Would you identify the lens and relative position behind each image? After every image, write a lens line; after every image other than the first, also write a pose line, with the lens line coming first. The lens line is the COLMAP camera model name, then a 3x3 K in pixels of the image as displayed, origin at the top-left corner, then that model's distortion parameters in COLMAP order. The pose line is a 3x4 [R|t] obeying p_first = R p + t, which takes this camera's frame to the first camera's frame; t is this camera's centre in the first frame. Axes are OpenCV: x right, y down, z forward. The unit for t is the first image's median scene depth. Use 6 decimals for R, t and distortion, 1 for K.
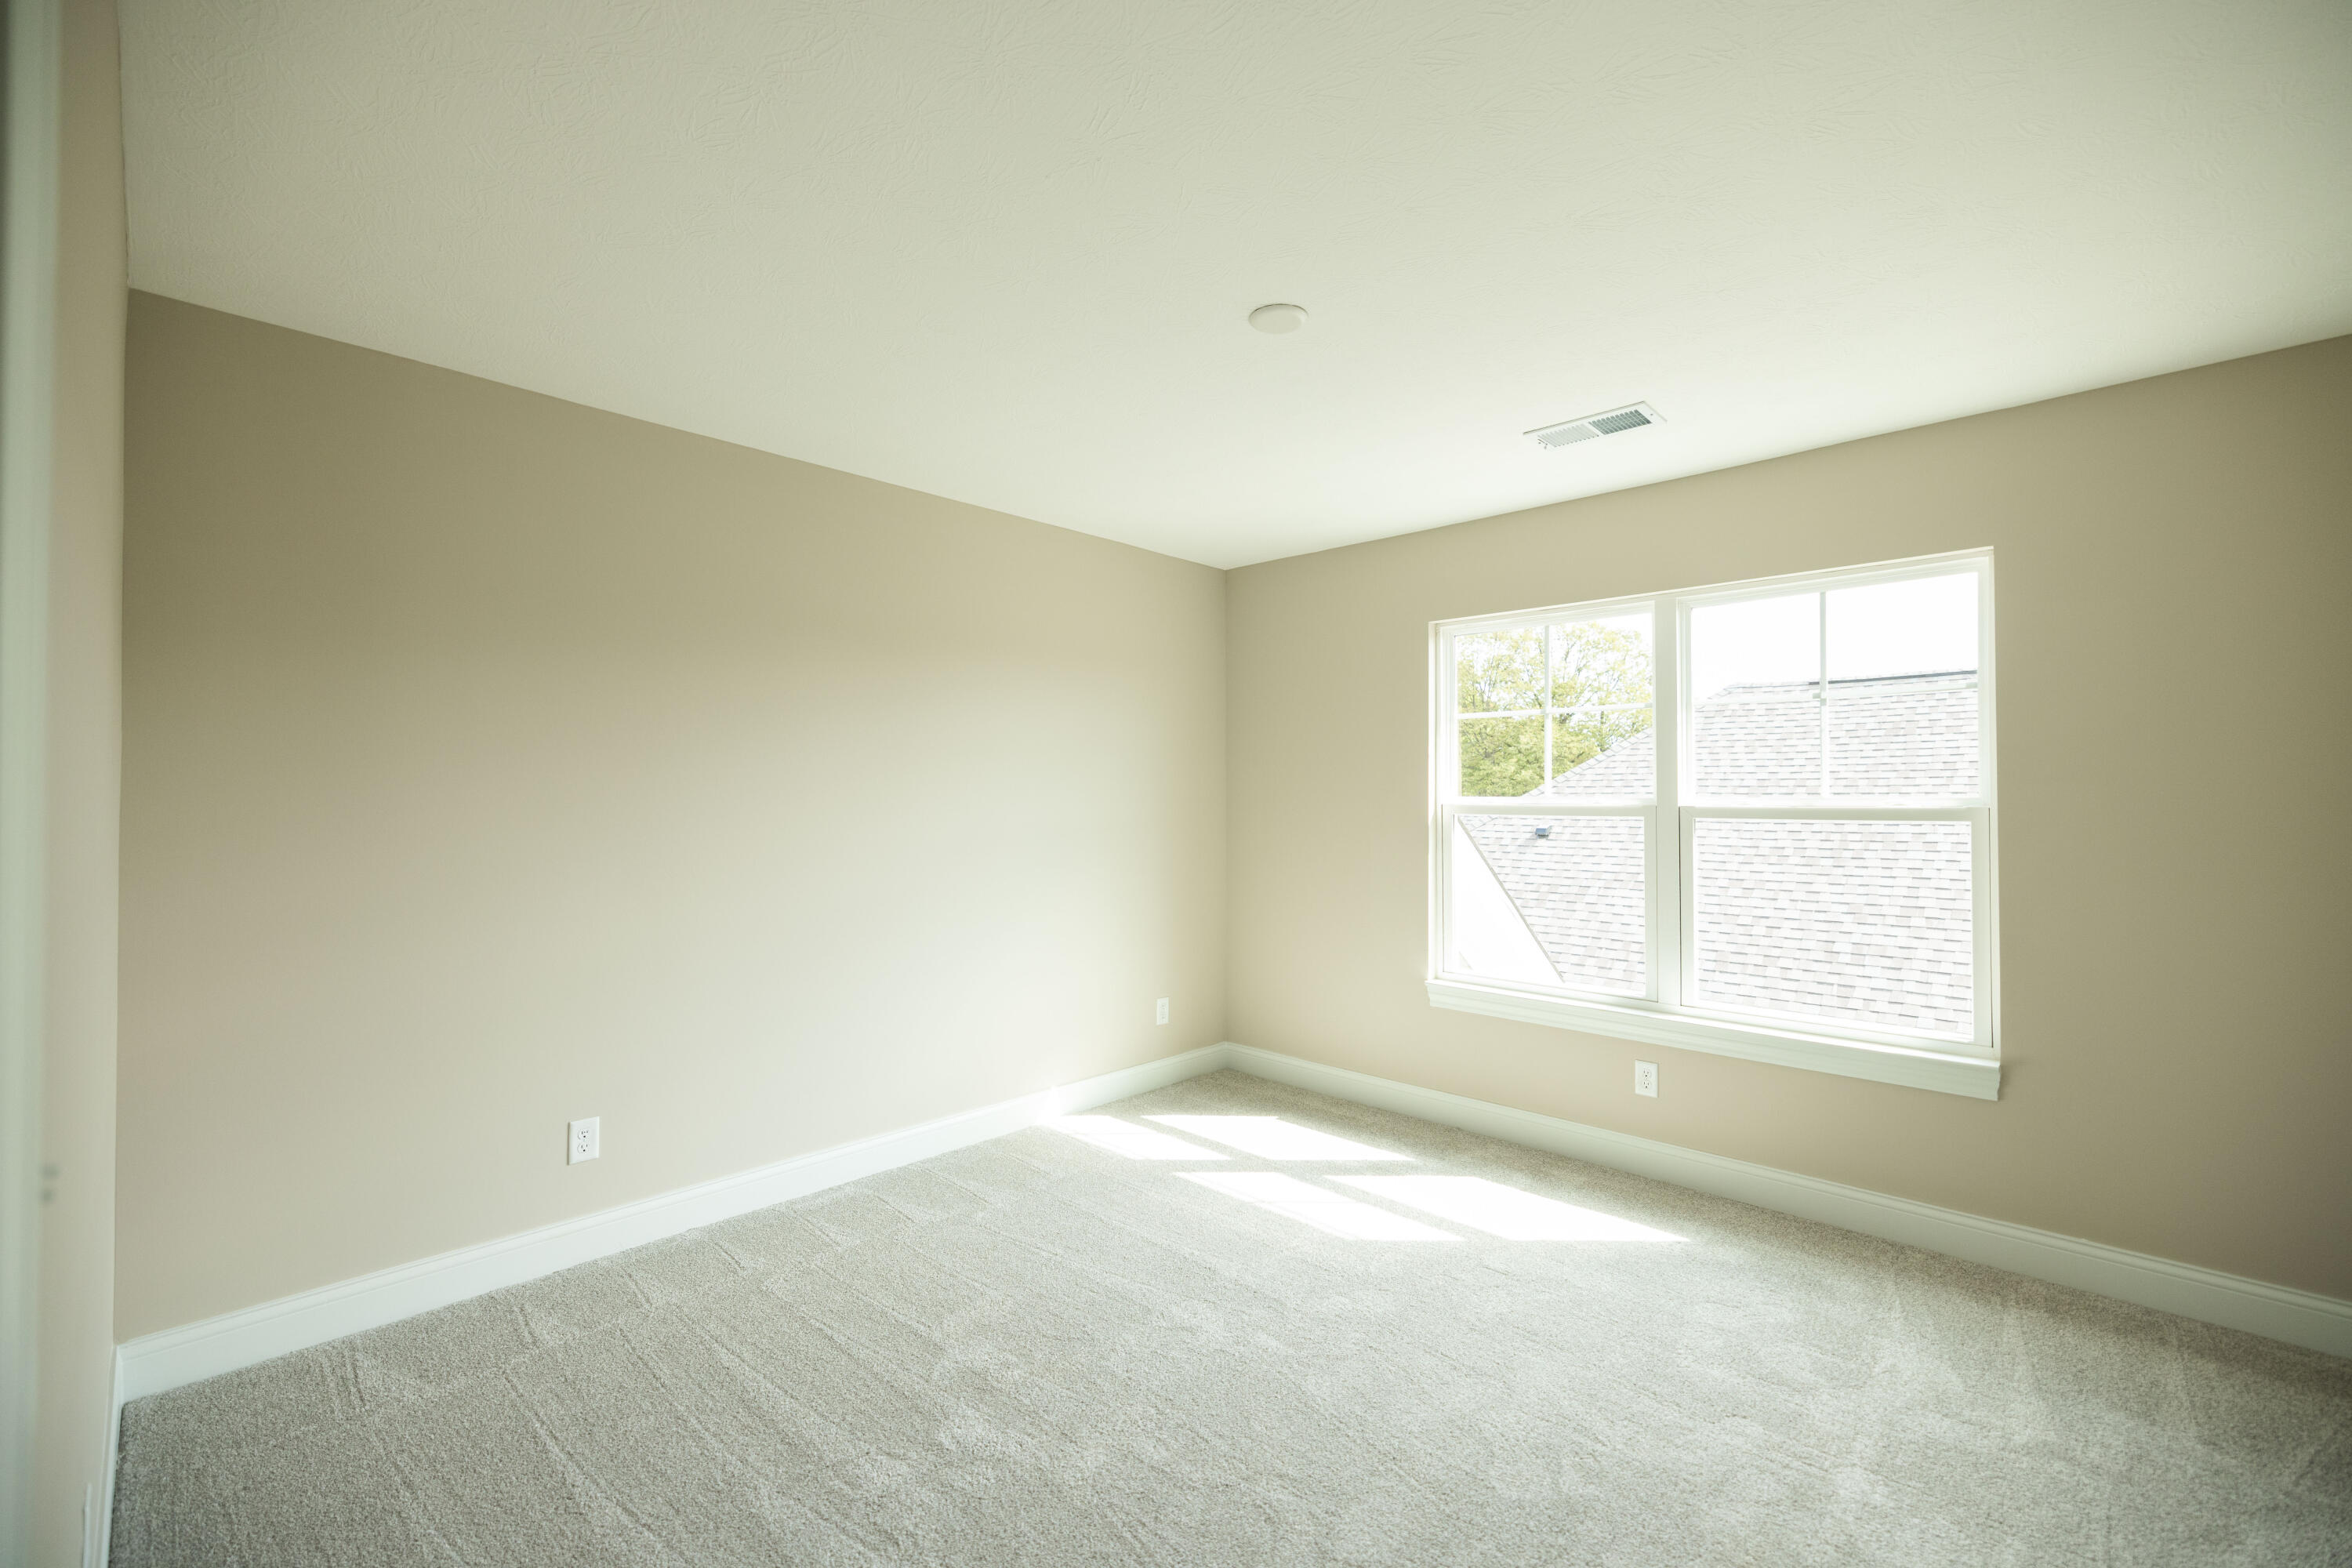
lens RADIAL K [[982.5, 0, 1176.0], [0, 982.5, 784.0], [0, 0, 1]] dist [0.000754, 0.000190]
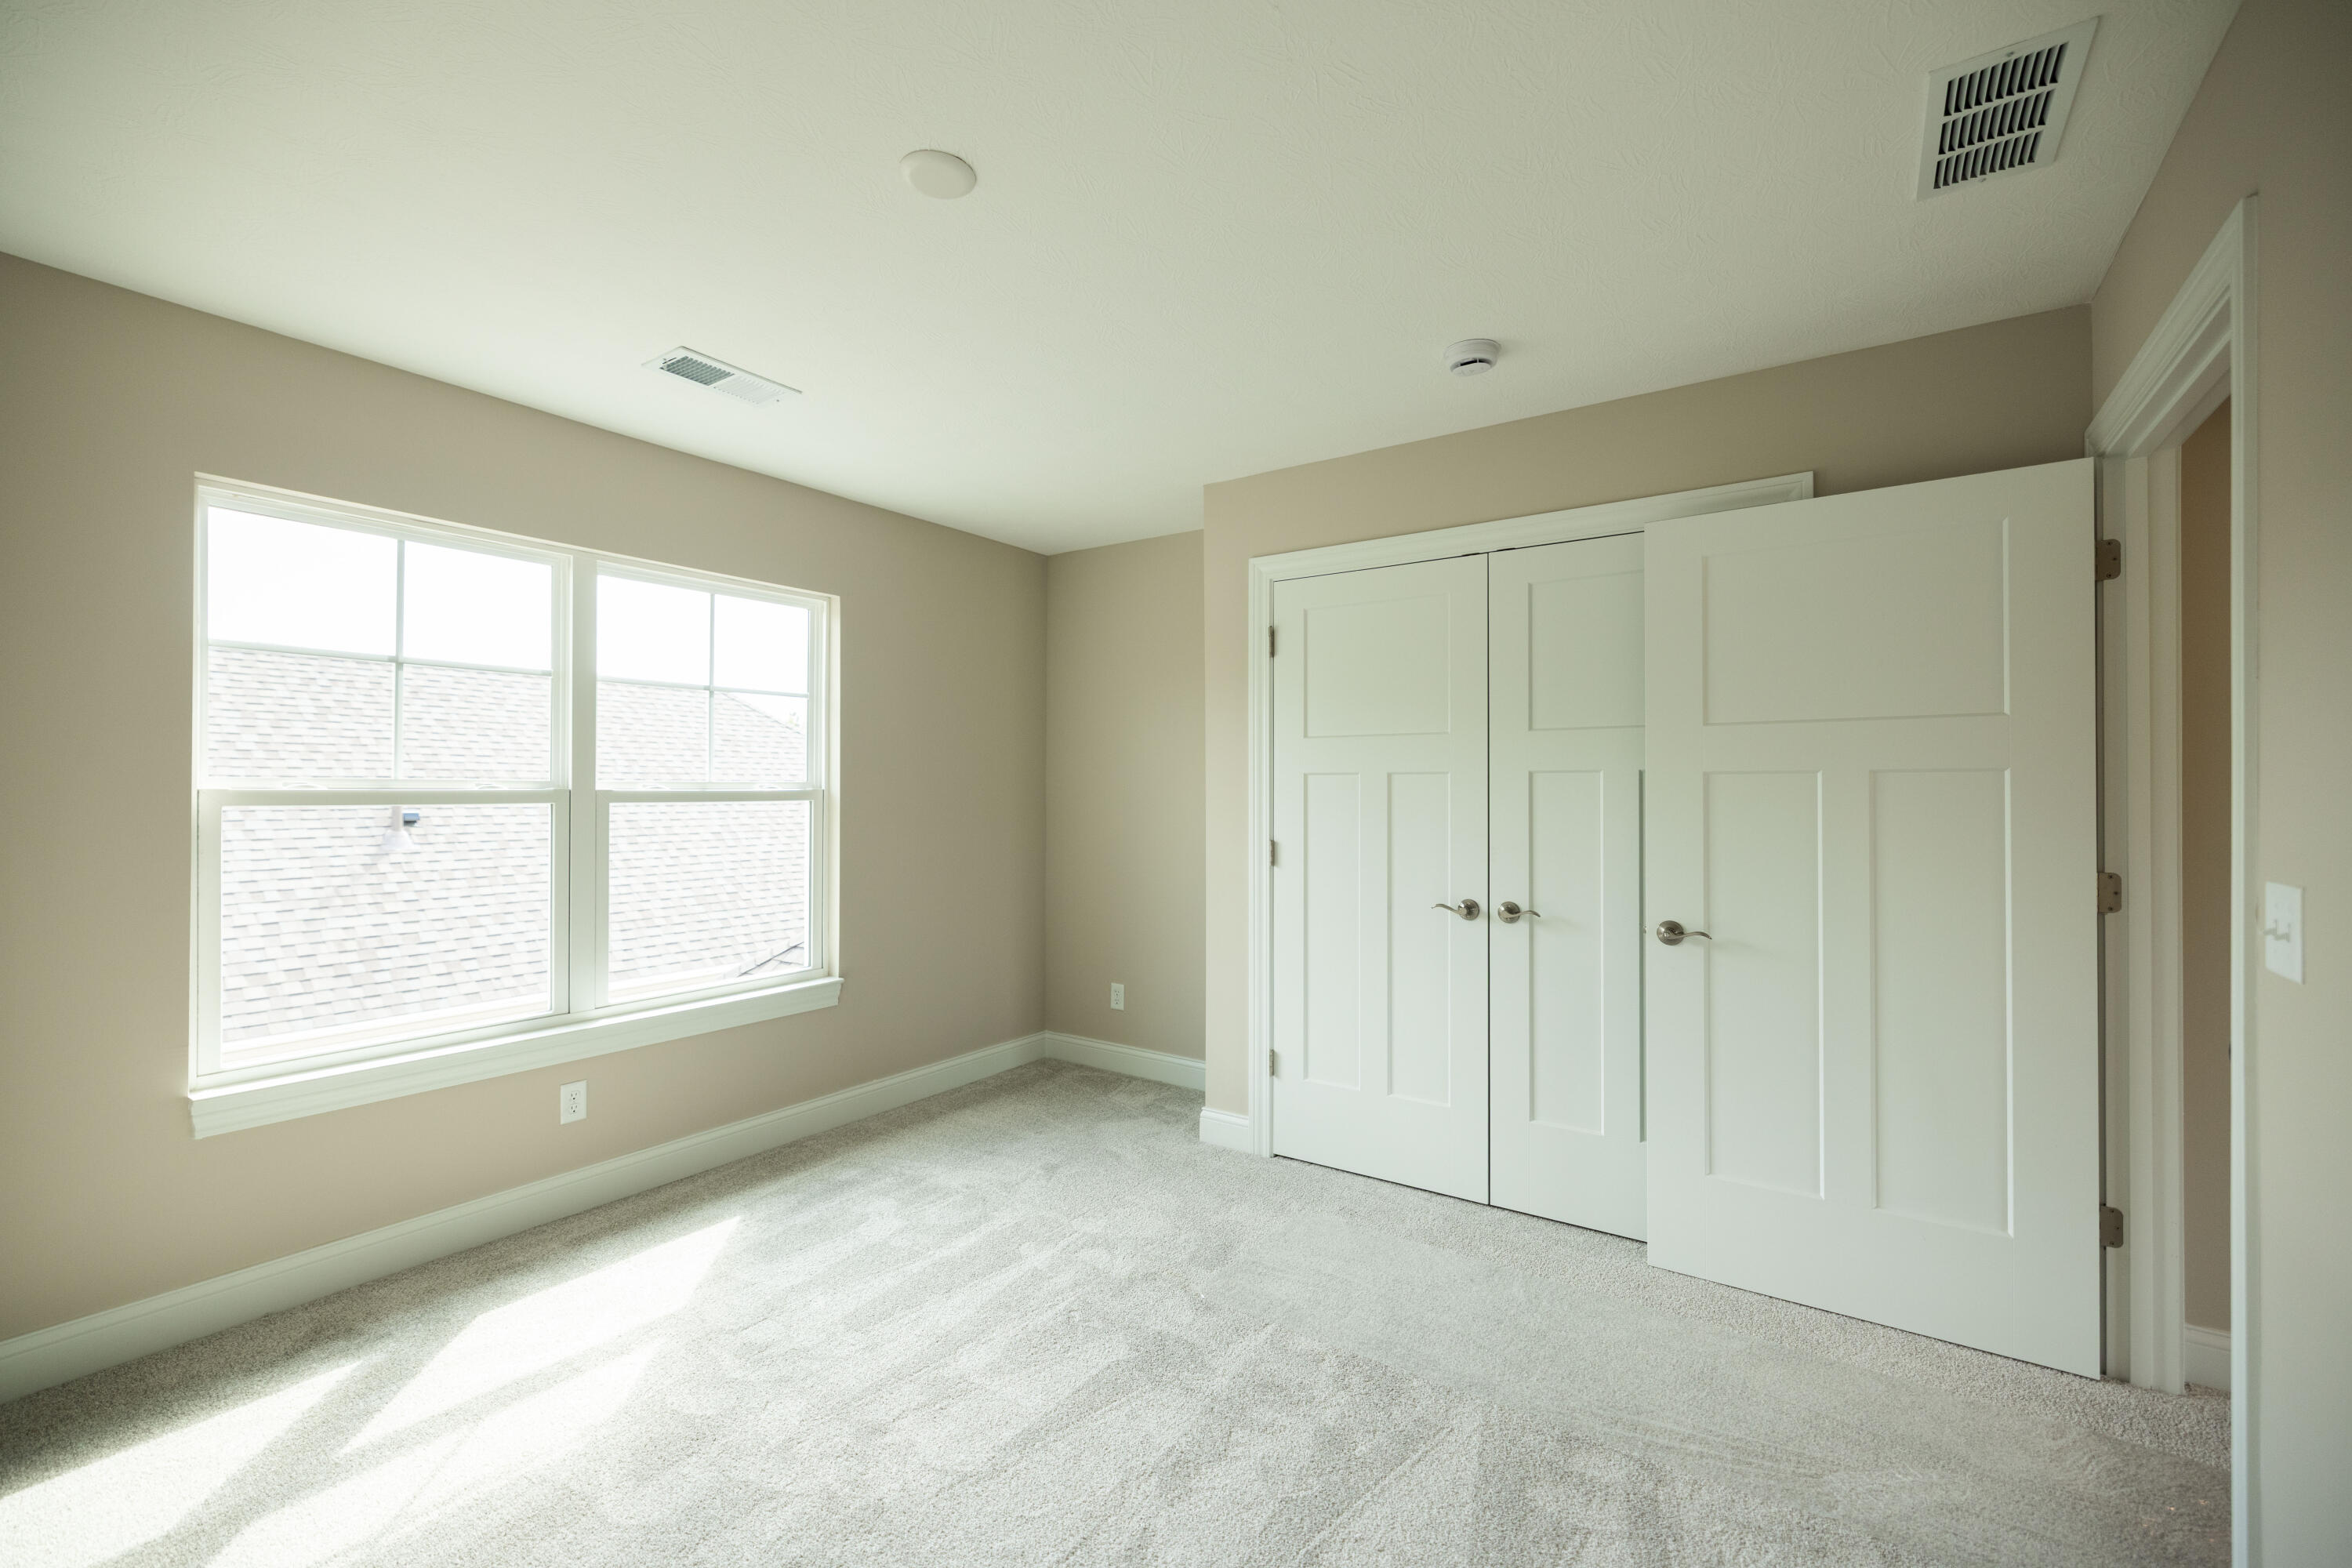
lens RADIAL K [[976.2, 0, 1168.1], [0, 976.2, 784.3], [0, 0, 1]] dist [0.001479, -0.000427]
pose [[-0.172110, 0.005814, 0.985061, -0.479046], [-0.023663, 0.999670, -0.010035, 0.014222], [-0.984794, -0.025037, -0.171915, 0.647837]]
